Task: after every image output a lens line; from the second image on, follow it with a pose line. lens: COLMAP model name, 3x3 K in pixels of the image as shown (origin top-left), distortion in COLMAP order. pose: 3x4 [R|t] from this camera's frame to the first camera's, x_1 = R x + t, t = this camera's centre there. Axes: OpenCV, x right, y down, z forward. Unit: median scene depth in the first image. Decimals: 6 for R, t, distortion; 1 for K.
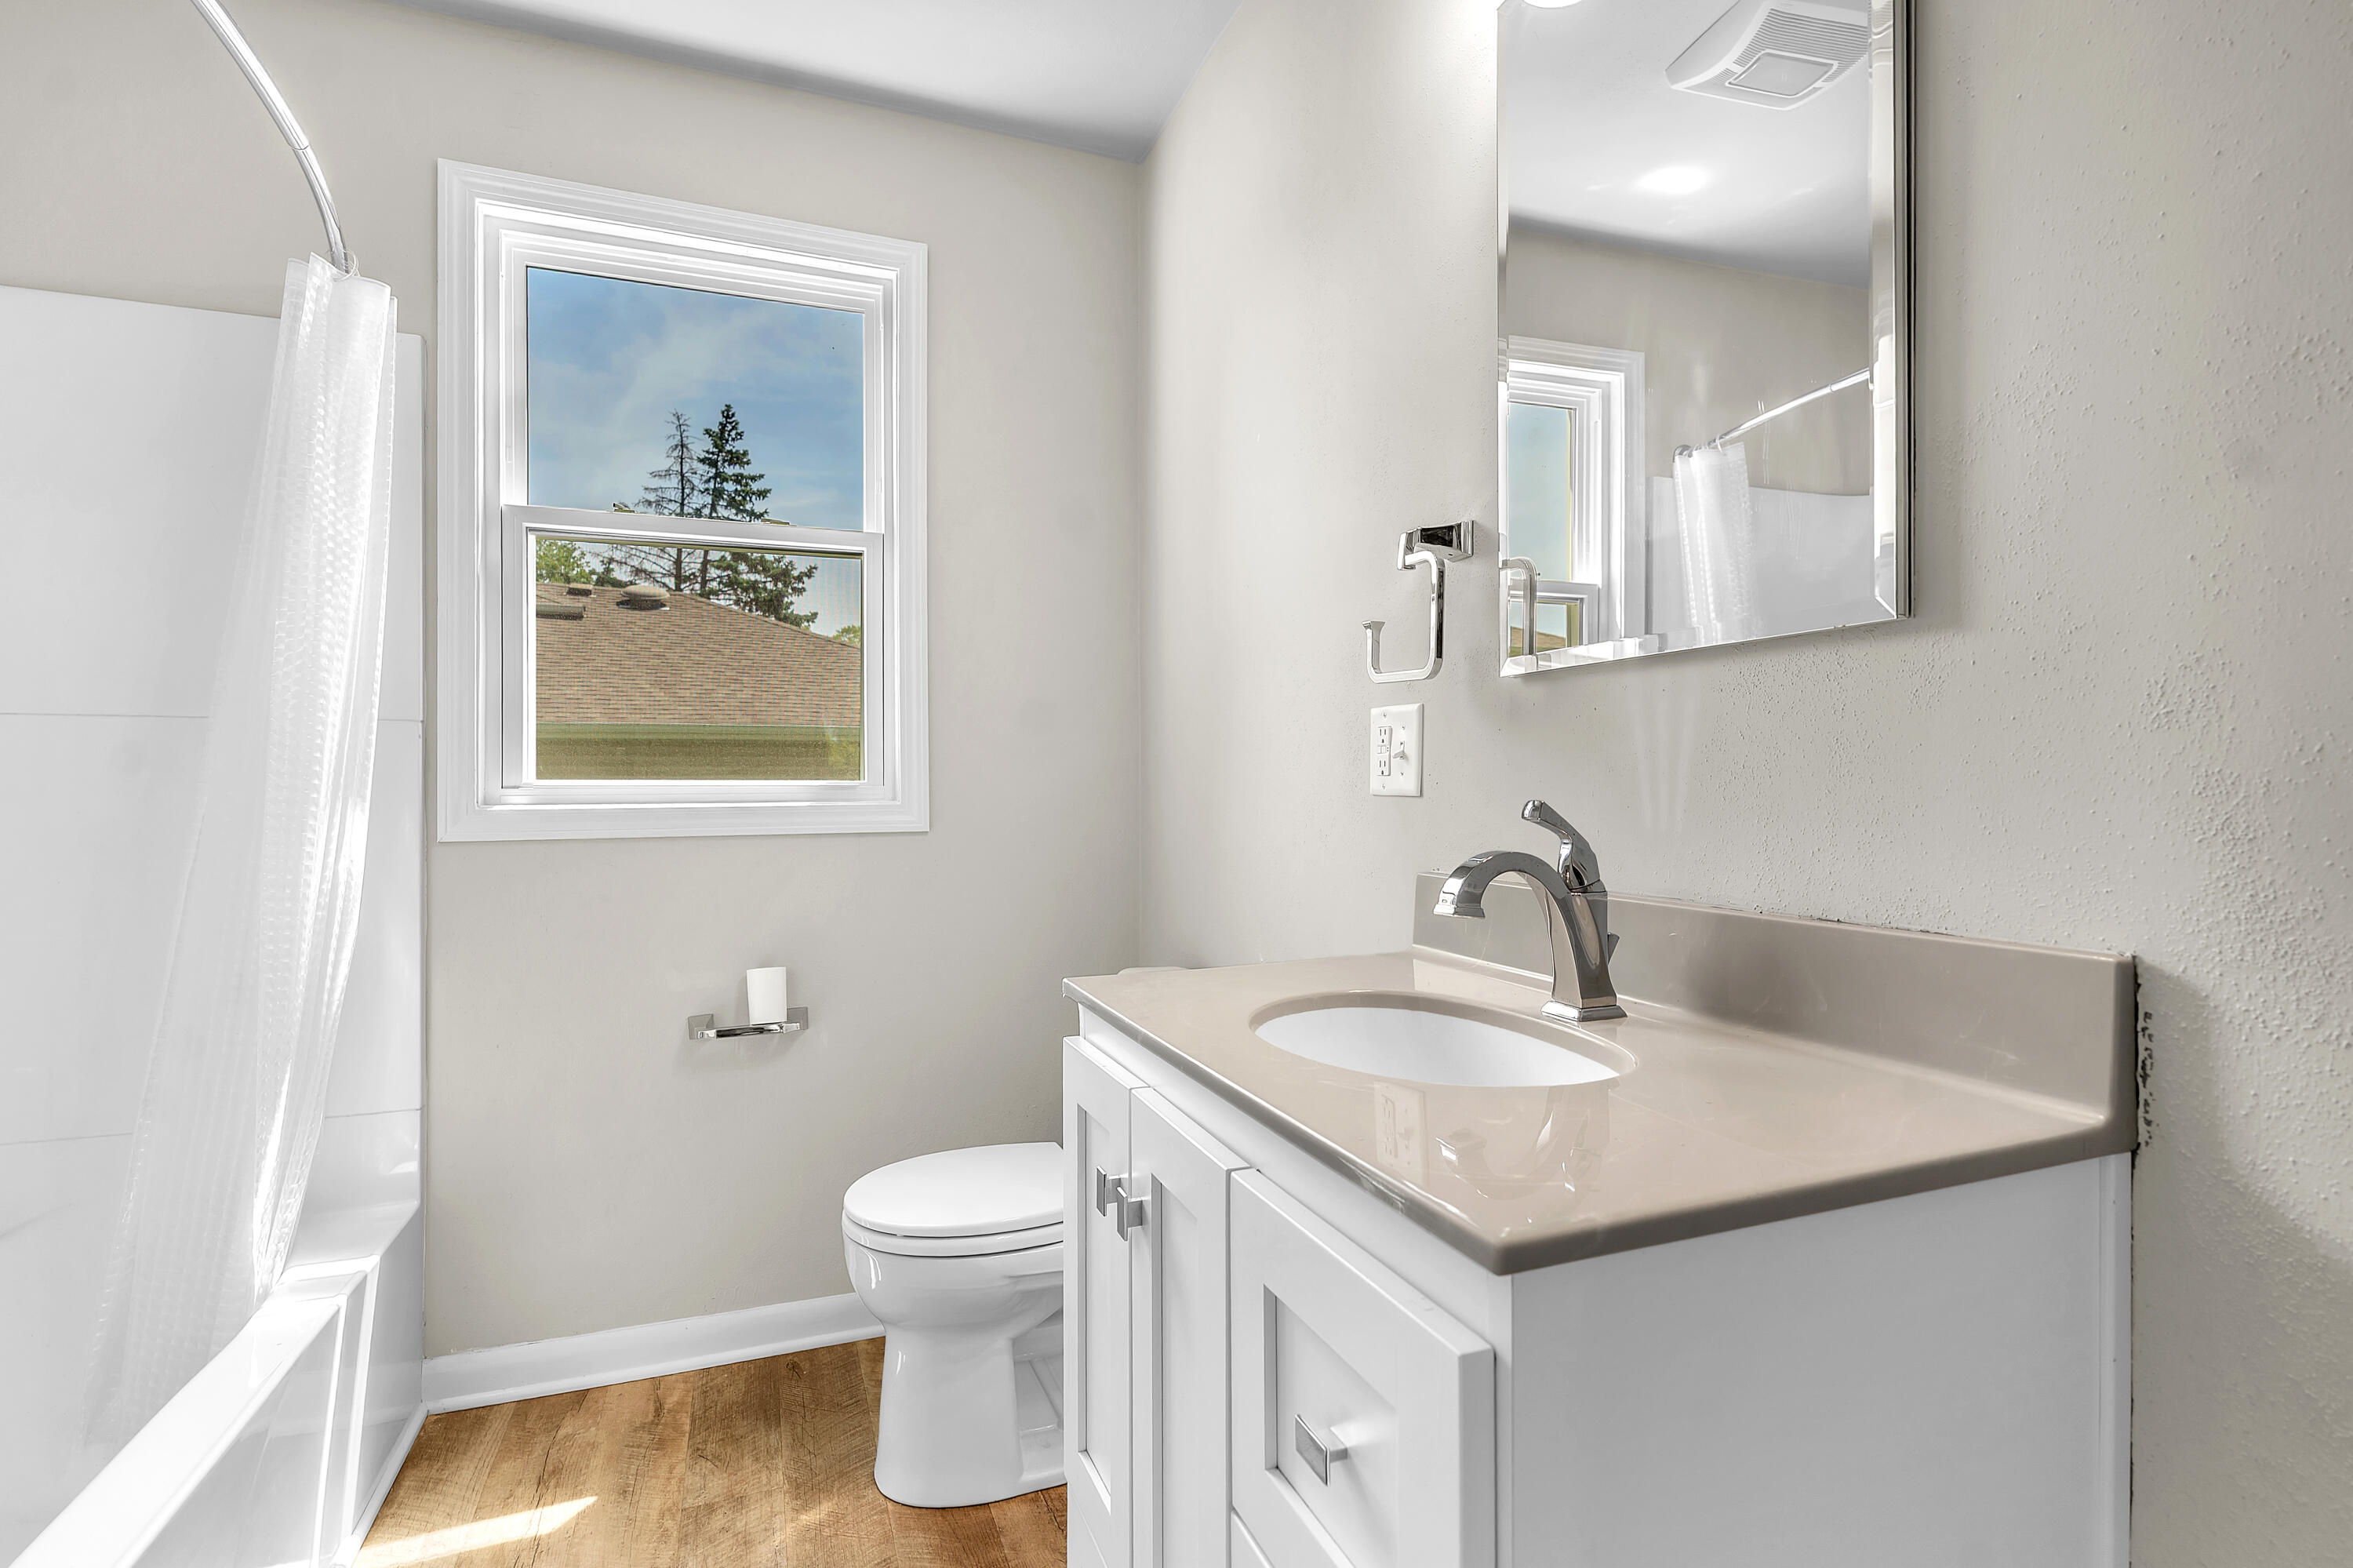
lens RADIAL K [[1072.2, 0, 1178.7], [0, 1072.2, 789.3], [0, 0, 1]] dist [-0.002527, -0.000022]
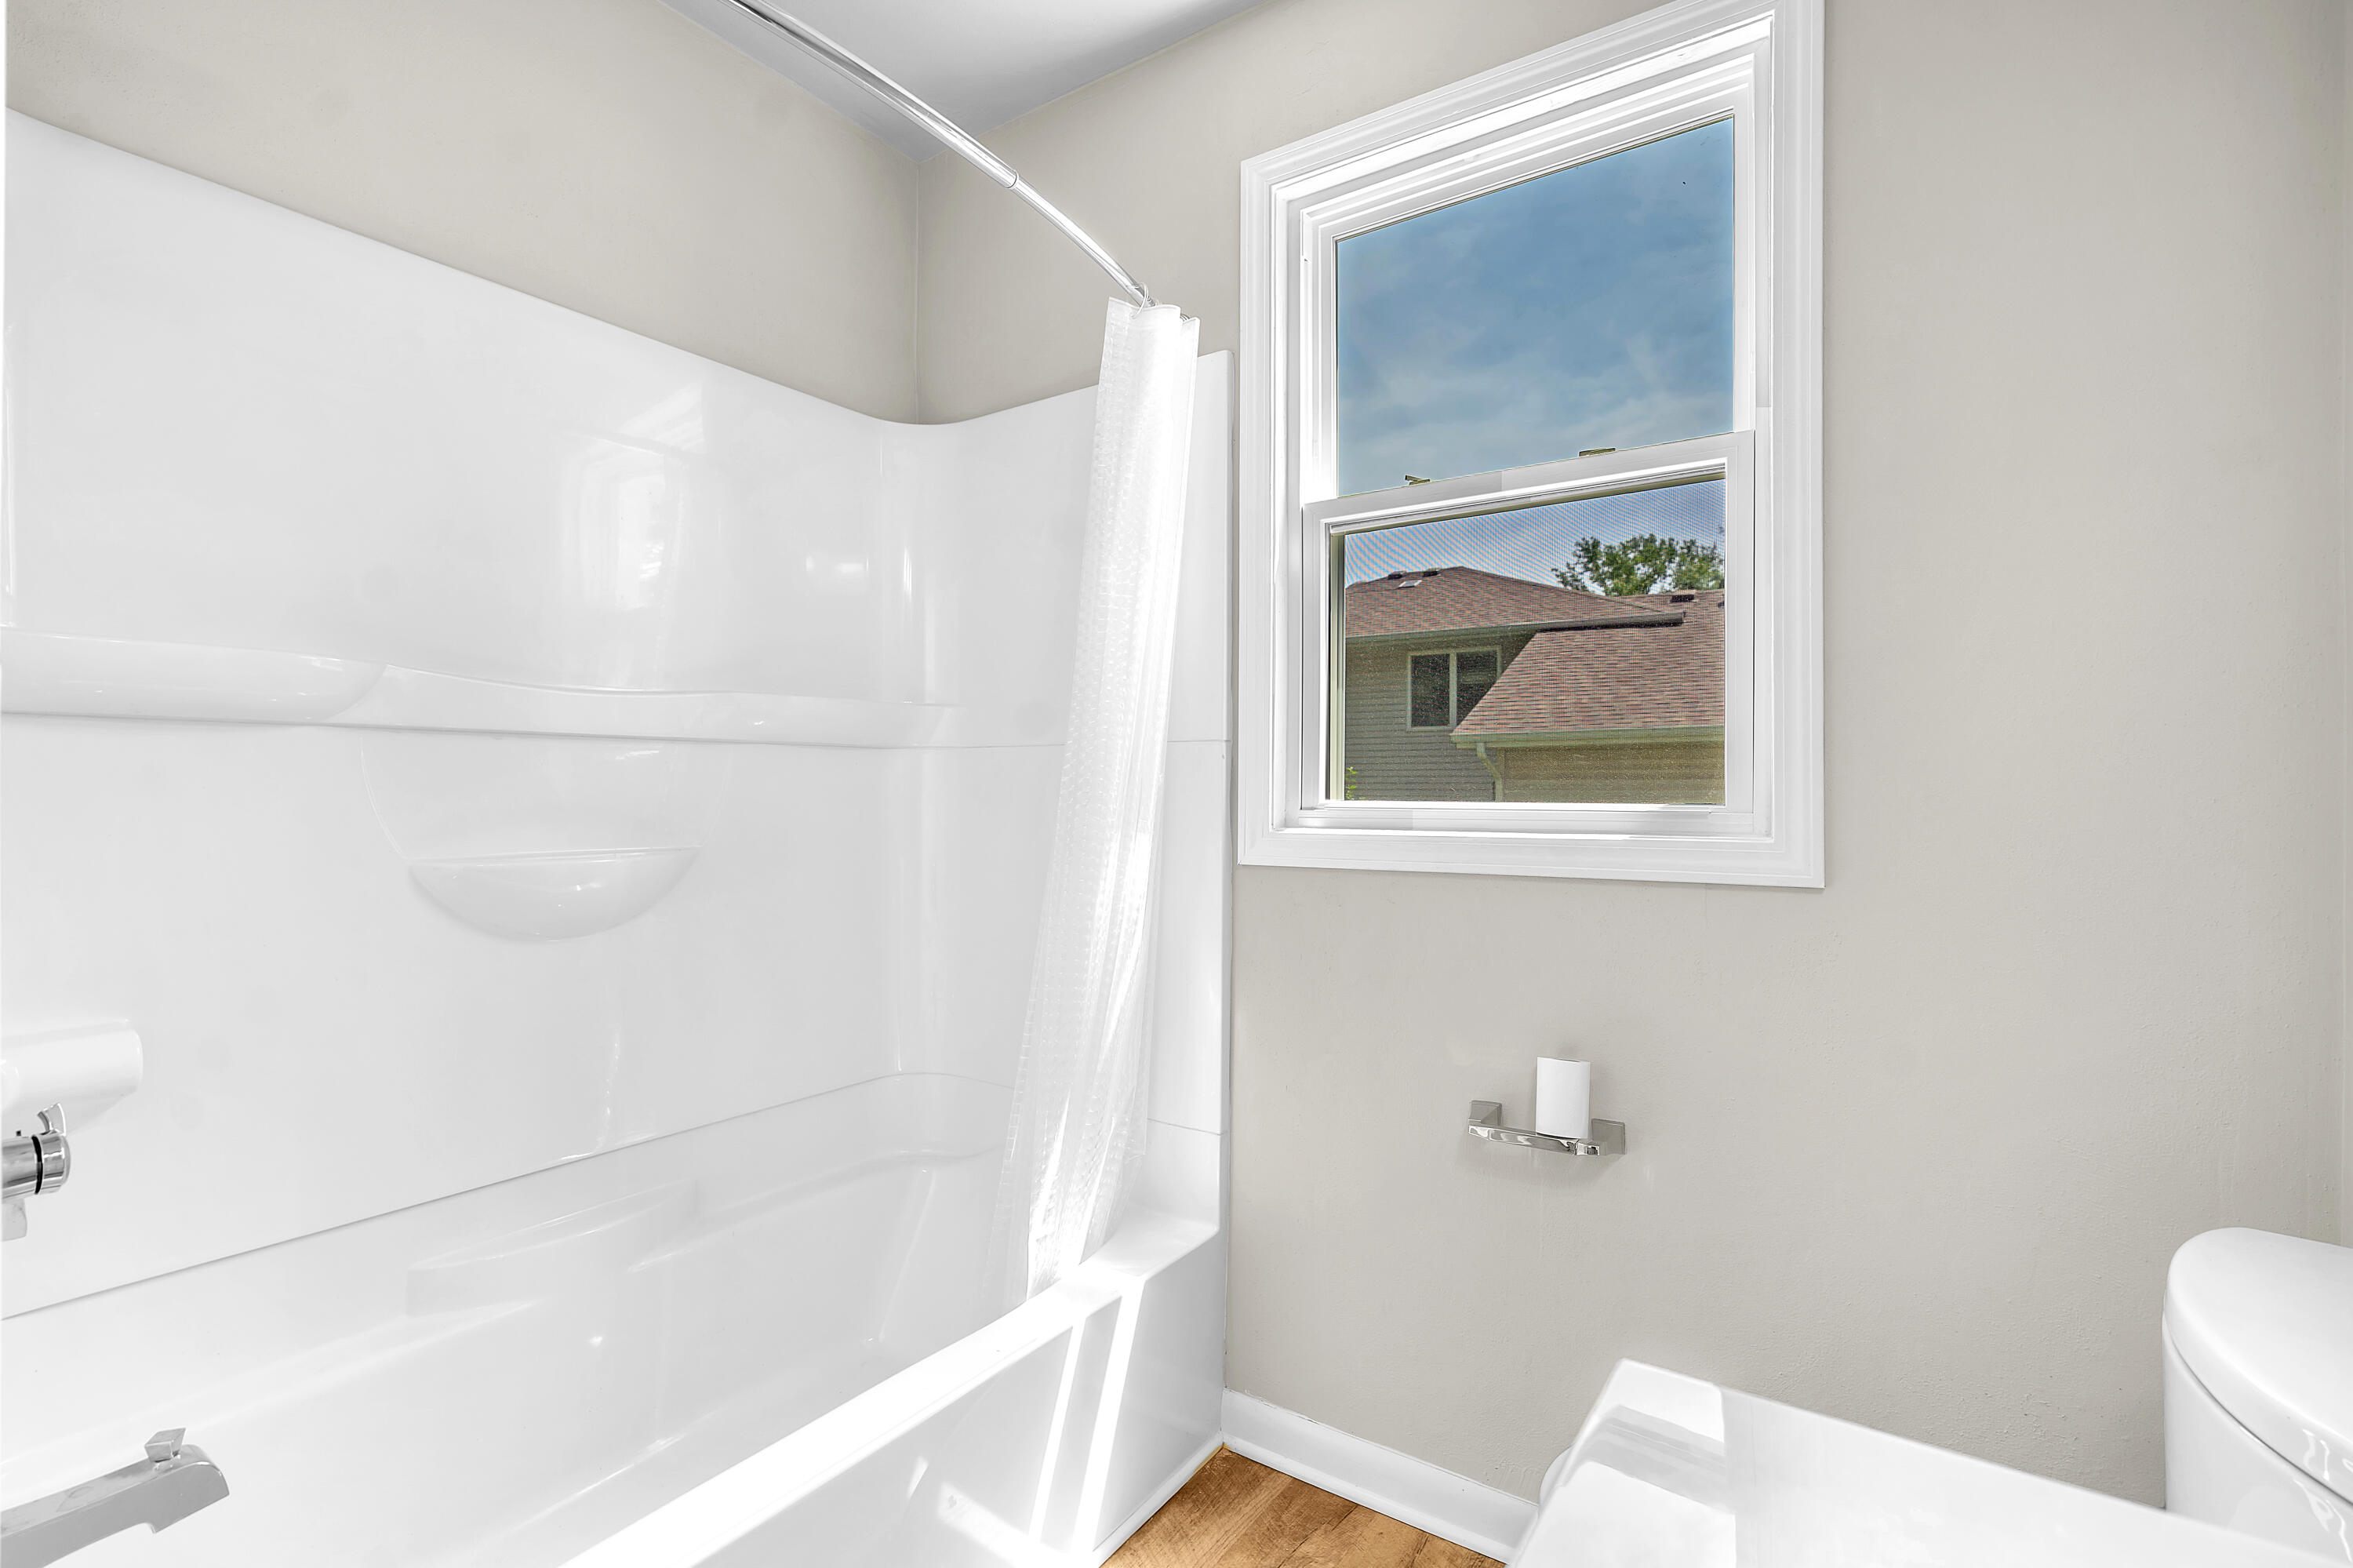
lens RADIAL K [[1072.2, 0, 1178.7], [0, 1072.2, 789.3], [0, 0, 1]] dist [-0.002527, -0.000022]
pose [[0.568986, 0.006266, -0.822323, 0.076748], [-0.007725, 0.999968, 0.002275, -0.020104], [0.822311, 0.005058, 0.569016, 0.387911]]
